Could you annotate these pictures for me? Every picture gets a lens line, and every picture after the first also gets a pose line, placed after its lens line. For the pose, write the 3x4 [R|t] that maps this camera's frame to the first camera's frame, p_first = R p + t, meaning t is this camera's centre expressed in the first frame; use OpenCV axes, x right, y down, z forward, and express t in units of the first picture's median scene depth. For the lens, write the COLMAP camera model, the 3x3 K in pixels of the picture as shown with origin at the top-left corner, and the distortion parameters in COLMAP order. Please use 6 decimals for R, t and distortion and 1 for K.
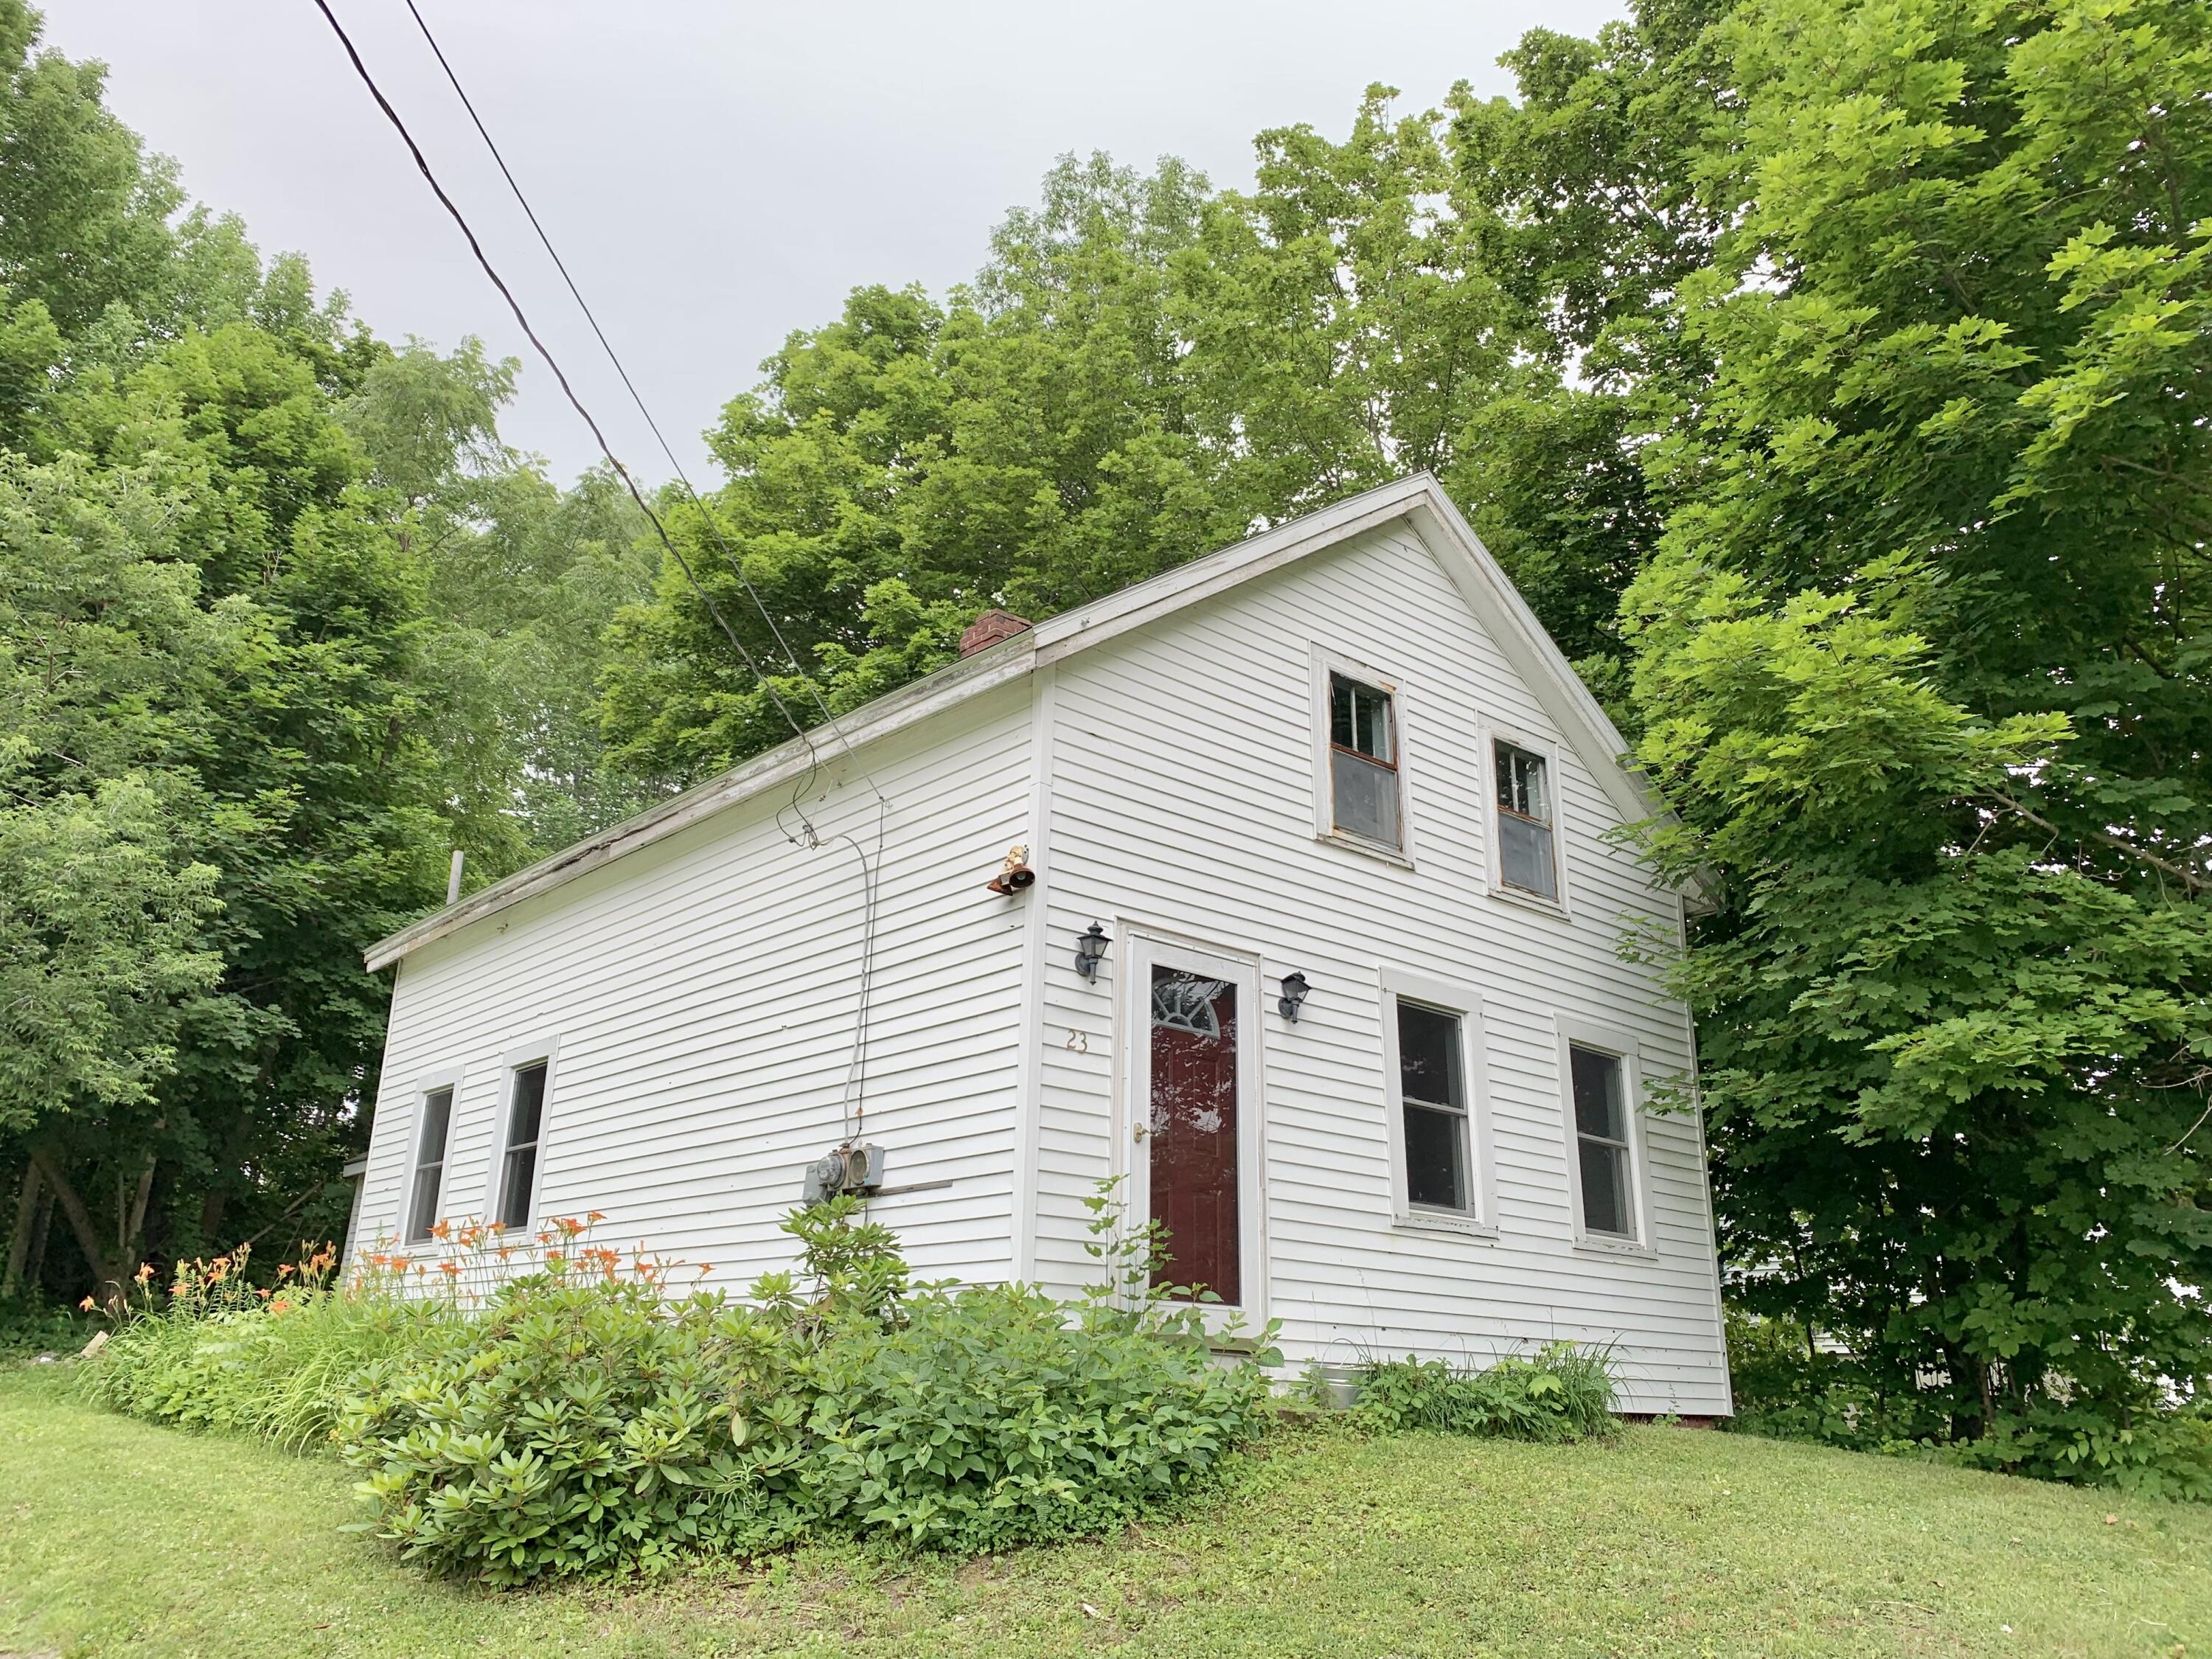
lens RADIAL K [[1693.3, 0, 1103.9], [0, 1693.3, 827.1], [0, 0, 1]] dist [0.010420, -0.013875]
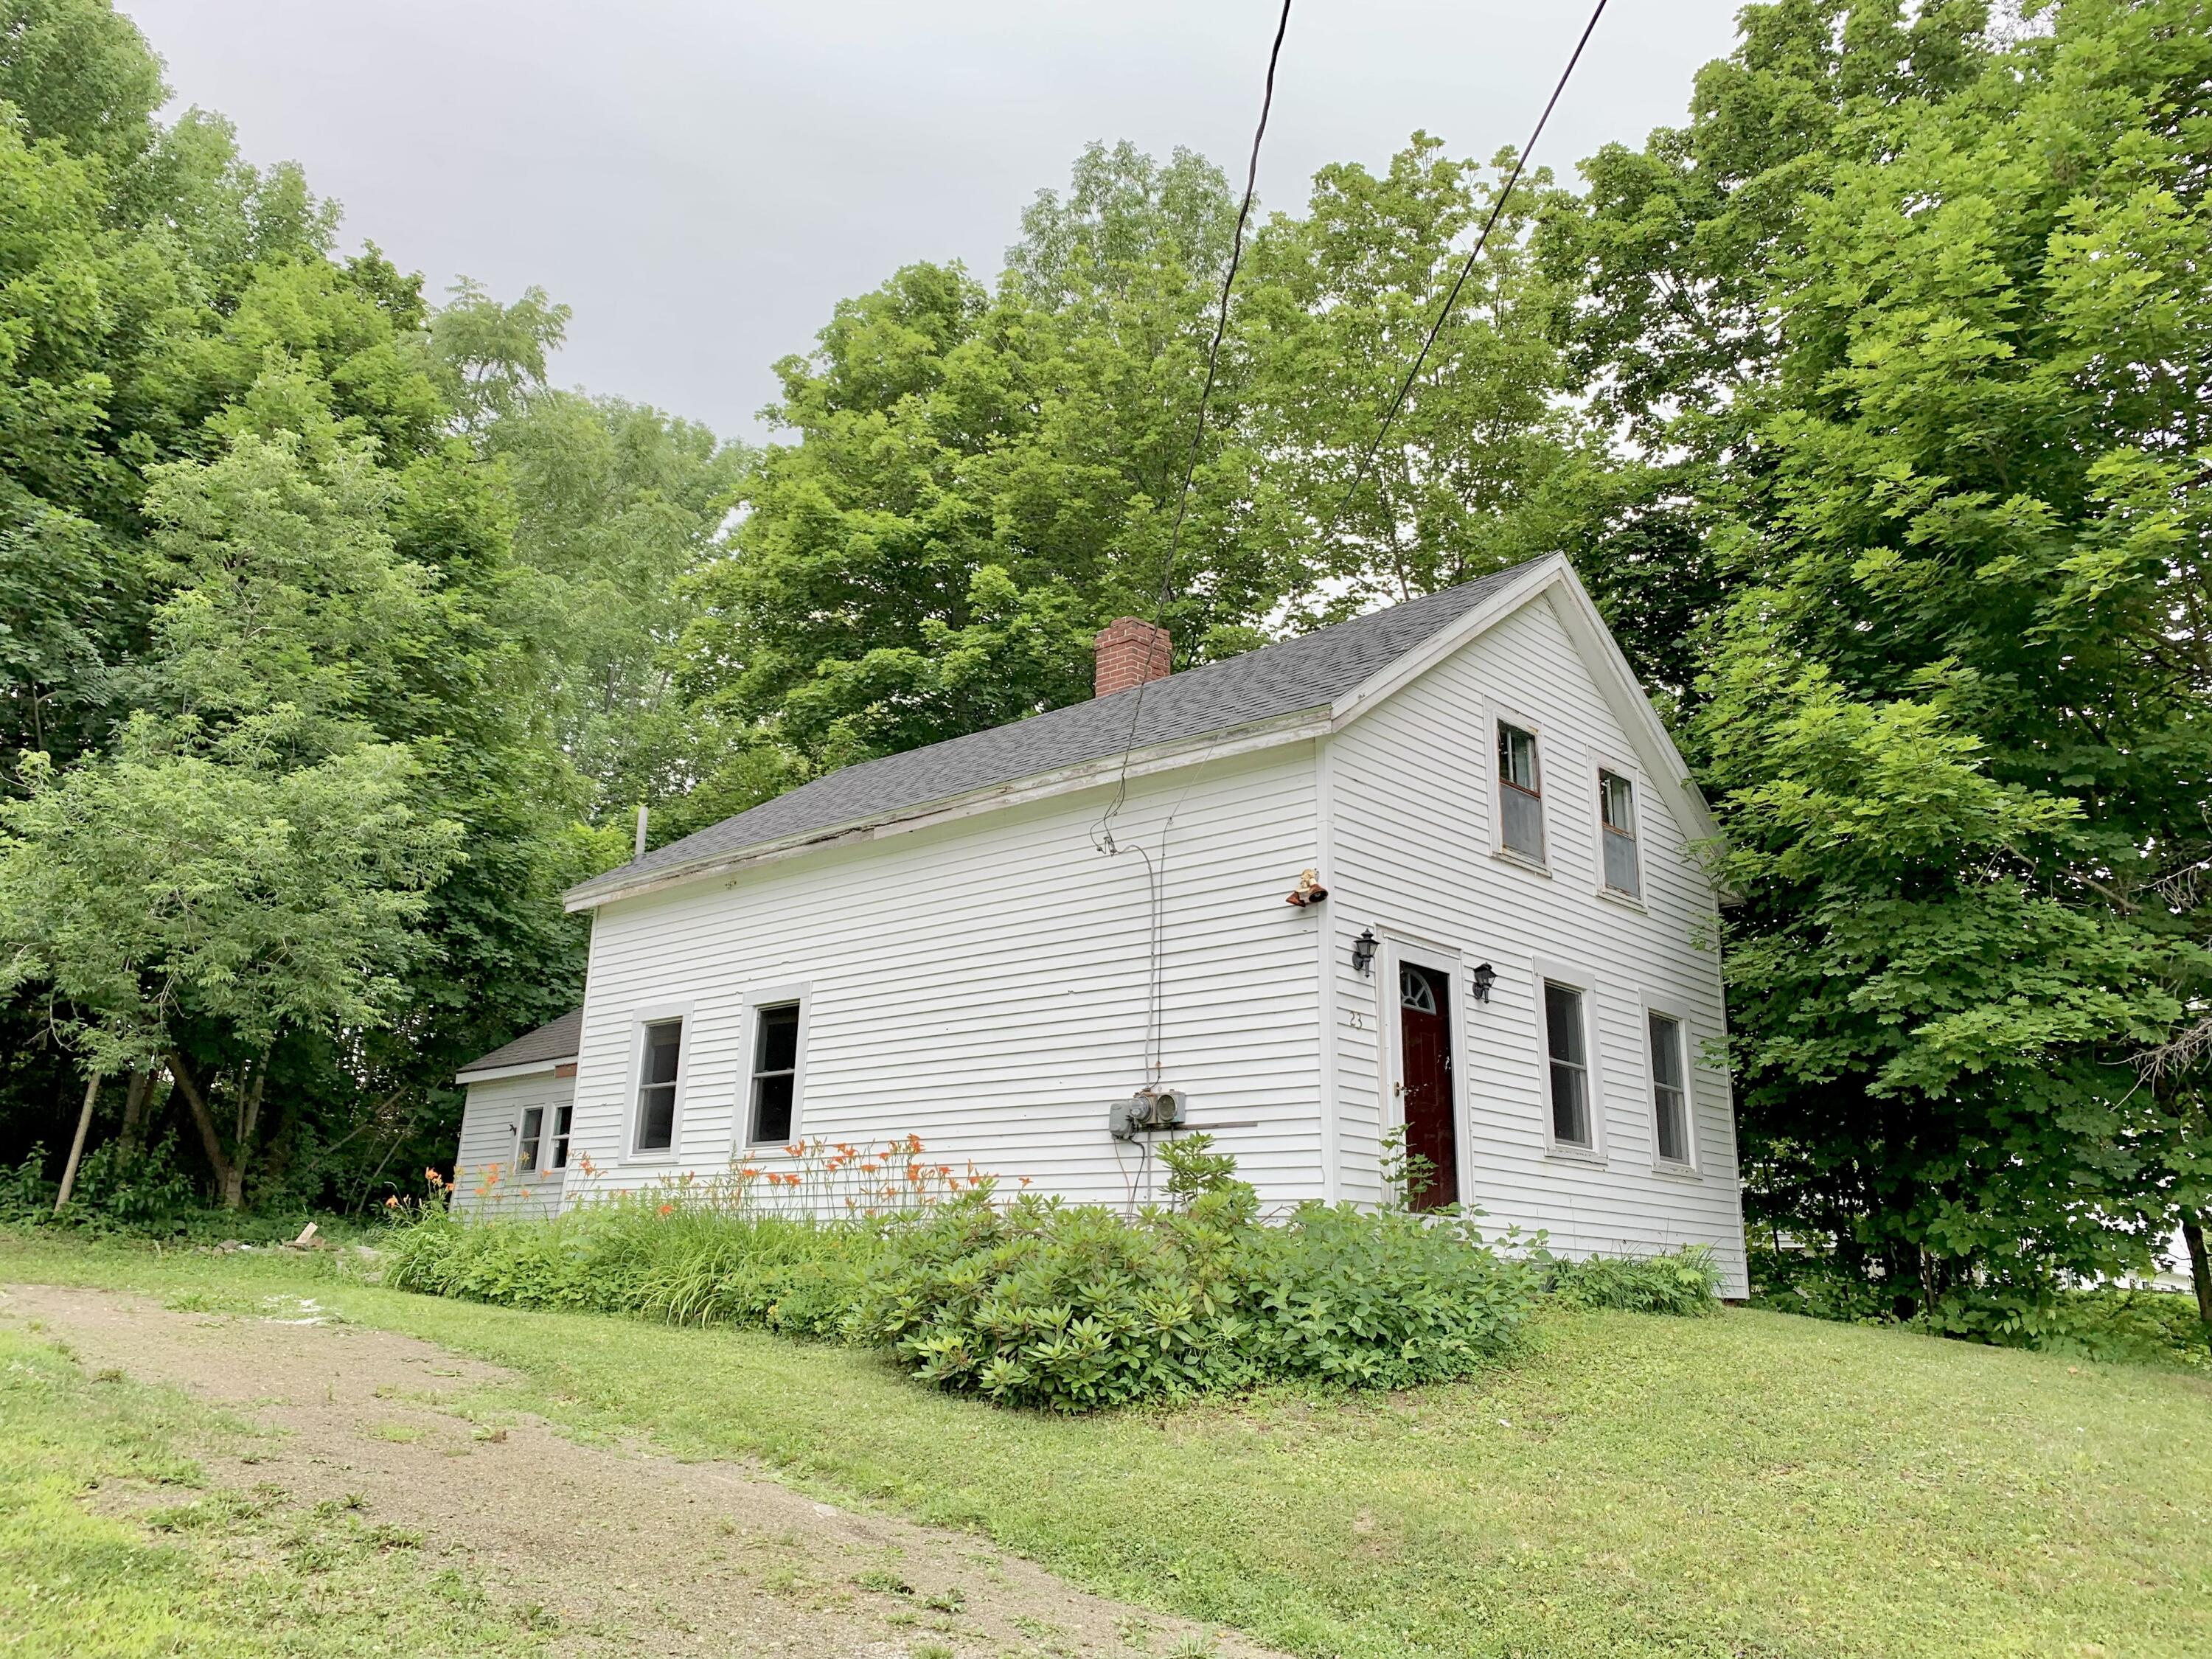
lens RADIAL K [[1693.3, 0, 1105.6], [0, 1693.3, 822.8], [0, 0, 1]] dist [0.010420, -0.013875]
pose [[0.994439, 0.029888, 0.100983, -0.264236], [-0.035904, 0.997653, 0.058296, -0.073627], [-0.099004, -0.061598, 0.993179, -0.216684]]
